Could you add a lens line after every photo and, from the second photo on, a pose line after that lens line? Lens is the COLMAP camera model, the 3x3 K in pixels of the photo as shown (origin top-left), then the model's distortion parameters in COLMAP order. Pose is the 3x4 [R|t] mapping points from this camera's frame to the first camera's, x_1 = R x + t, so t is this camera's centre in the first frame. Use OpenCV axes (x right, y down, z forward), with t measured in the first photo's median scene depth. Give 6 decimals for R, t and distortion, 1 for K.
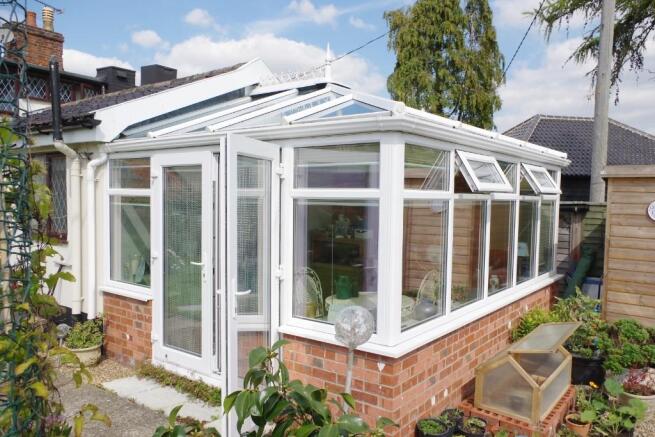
lens RADIAL K [[508.6, 0, 328.0], [0, 508.6, 219.4], [0, 0, 1]] dist [0.007272, 0.003870]
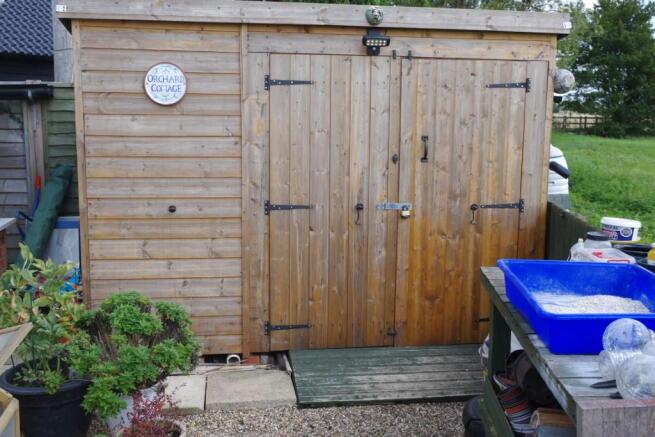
lens RADIAL K [[740.8, 0, 327.3], [0, 740.8, 217.9], [0, 0, 1]] dist [0.023390, 0.000000]
pose [[0.700047, -0.118738, 0.704156, 0.189653], [0.039004, 0.990965, 0.128325, 0.028794], [-0.713031, -0.062369, 0.698353, 0.300475]]
